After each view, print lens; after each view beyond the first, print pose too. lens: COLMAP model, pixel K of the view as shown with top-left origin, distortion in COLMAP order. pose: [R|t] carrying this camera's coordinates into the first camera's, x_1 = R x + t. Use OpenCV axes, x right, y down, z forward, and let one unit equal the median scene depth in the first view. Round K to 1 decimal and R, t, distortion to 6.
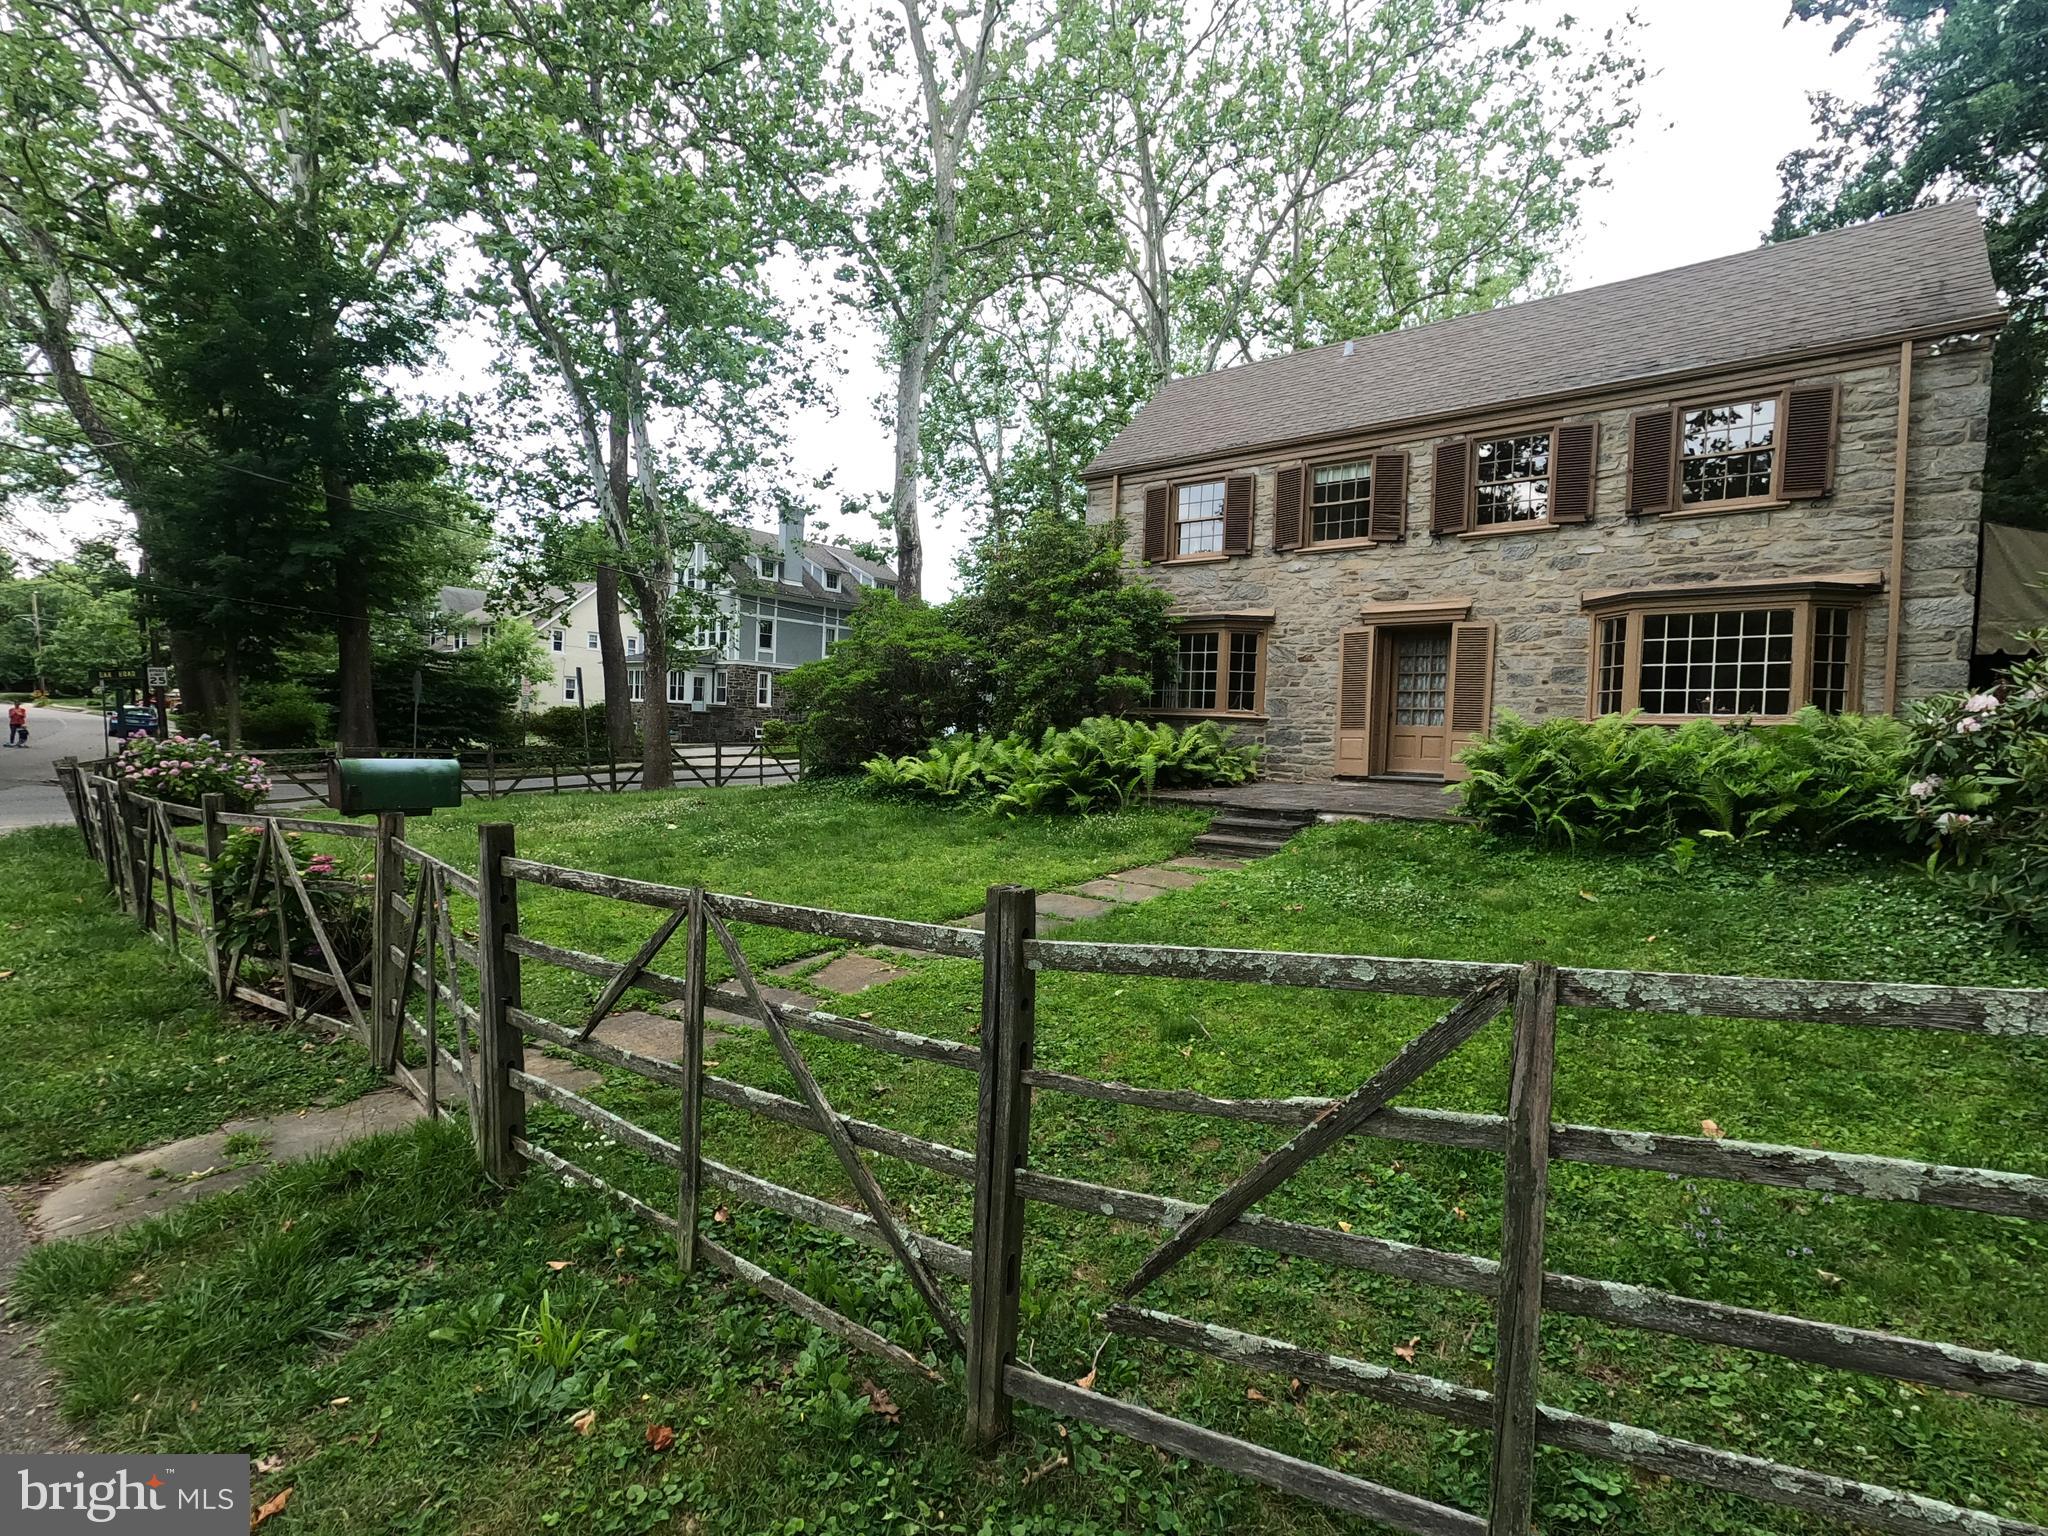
lens RADIAL K [[990.5, 0, 1028.7], [0, 990.5, 771.1], [0, 0, 1]] dist [0.013946, -0.002630]
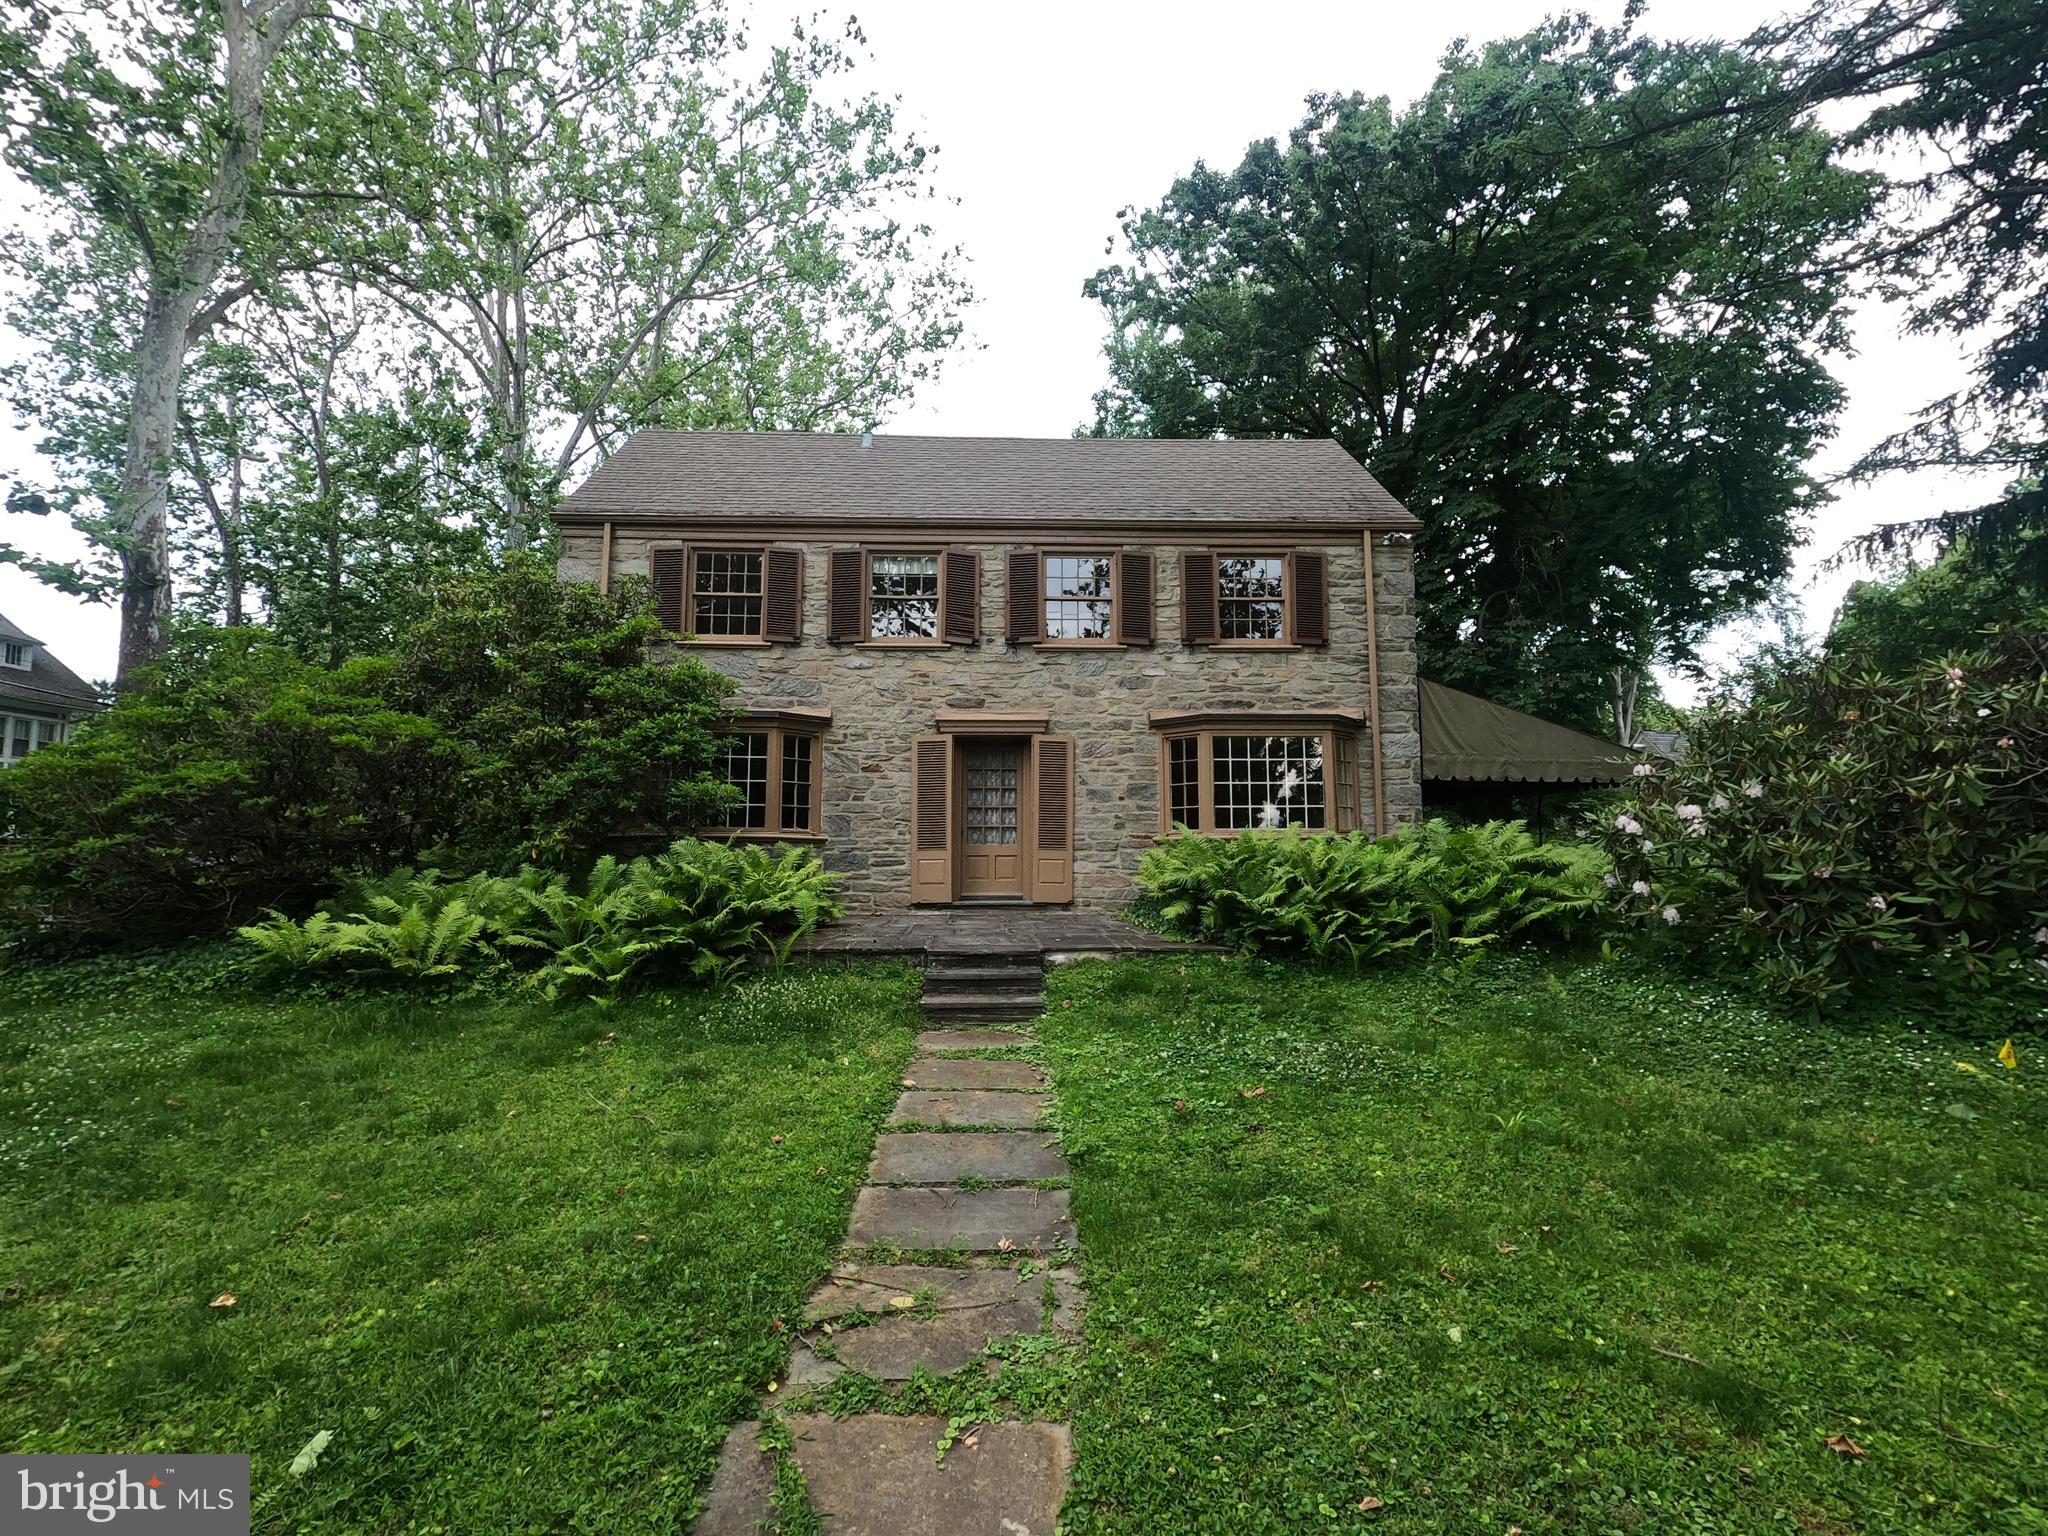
lens RADIAL K [[990.5, 0, 1021.6], [0, 990.5, 760.8], [0, 0, 1]] dist [0.013946, -0.002630]
pose [[0.762556, 0.037829, 0.645815, -0.186289], [0.048856, 0.992071, -0.115798, -0.015228], [-0.645075, 0.119854, 0.754661, 0.285825]]
